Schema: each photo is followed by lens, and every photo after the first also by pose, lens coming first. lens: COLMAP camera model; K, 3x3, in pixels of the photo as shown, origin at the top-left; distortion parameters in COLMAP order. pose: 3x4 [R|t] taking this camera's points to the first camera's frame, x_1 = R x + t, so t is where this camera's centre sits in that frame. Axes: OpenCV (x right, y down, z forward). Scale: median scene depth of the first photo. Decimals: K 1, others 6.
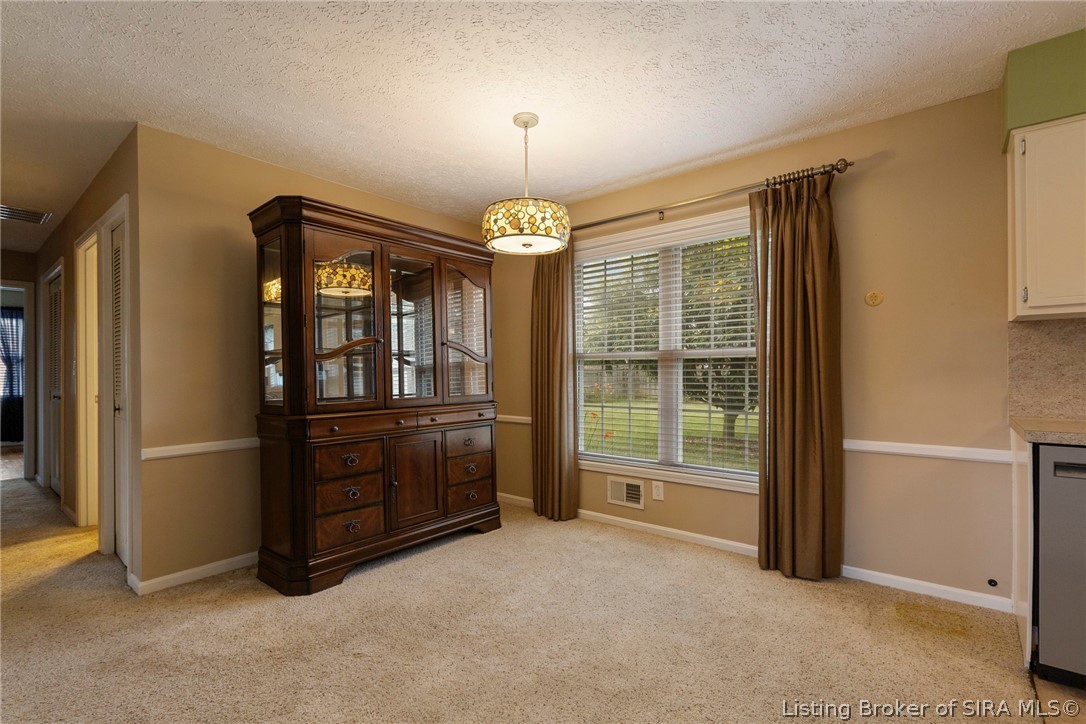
lens RADIAL K [[498.3, 0, 538.2], [0, 498.3, 373.4], [0, 0, 1]] dist [0.000934, -0.000076]
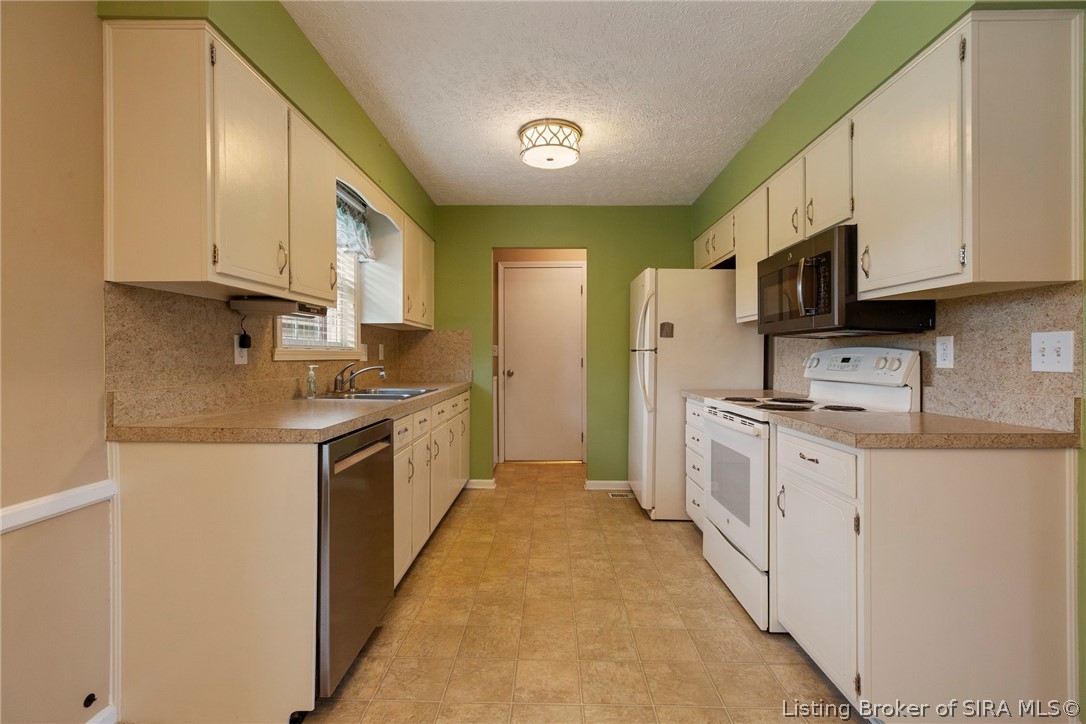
lens RADIAL K [[486.2, 0, 541.7], [0, 486.2, 357.1], [0, 0, 1]] dist [0.001251, 0.000198]
pose [[-0.625544, 0.003296, 0.780182, 0.074261], [0.003349, 0.999993, -0.001539, -0.001744], [-0.780181, 0.001650, -0.625551, 0.766511]]
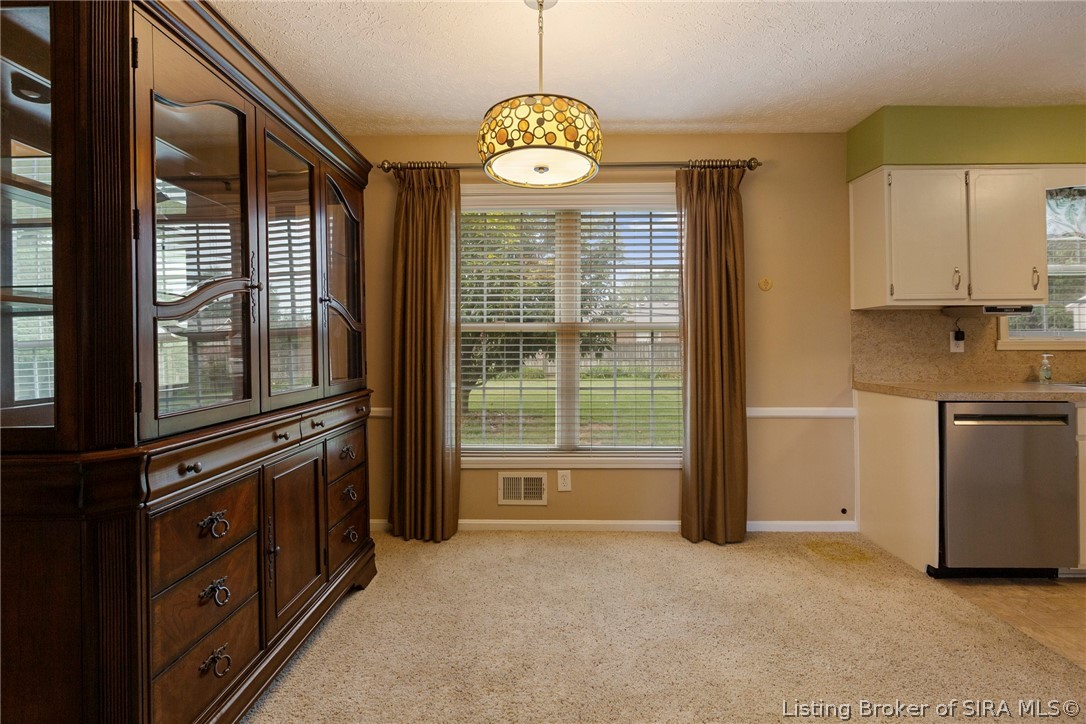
lens RADIAL K [[493.2, 0, 540.6], [0, 493.2, 338.9], [0, 0, 1]] dist [0.002220, -0.000936]
pose [[0.775918, 0.014011, 0.630678, -0.418133], [-0.001914, 0.999801, -0.019857, 0.000575], [-0.630831, 0.014201, 0.775790, 0.406495]]
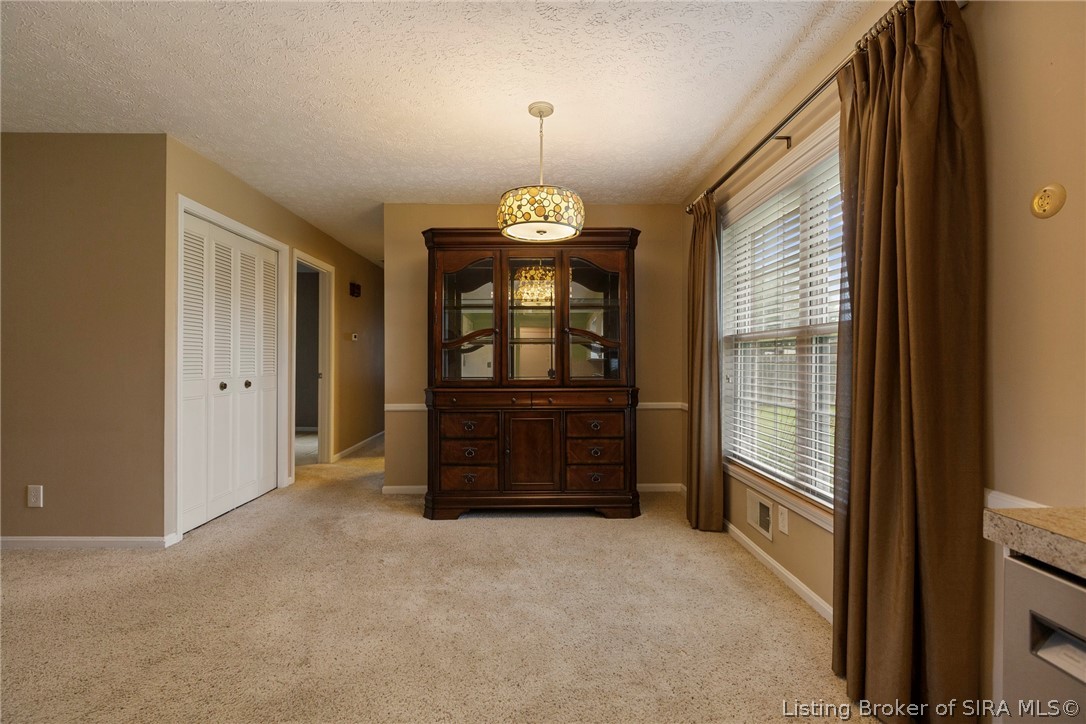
lens RADIAL K [[485.3, 0, 540.8], [0, 485.3, 361.0], [0, 0, 1]] dist [-0.001794, 0.000054]
pose [[0.656180, 0.009255, -0.754548, 0.648367], [-0.007724, 0.999955, 0.005548, 0.000092], [0.754565, 0.002187, 0.656222, 0.312327]]
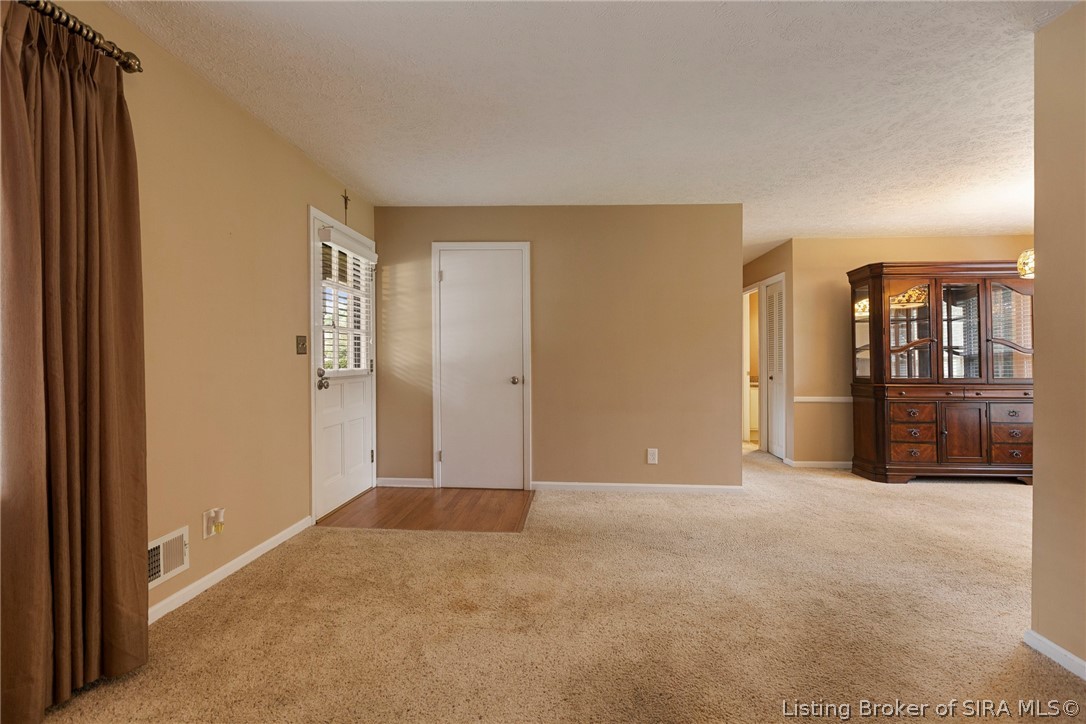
lens RADIAL K [[501.0, 0, 545.1], [0, 501.0, 357.0], [0, 0, 1]] dist [-0.001368, -0.000184]
pose [[0.583909, 0.003212, -0.811813, 0.255589], [-0.007735, 0.999969, -0.001607, -0.001345], [0.811783, 0.007217, 0.583915, -0.945783]]
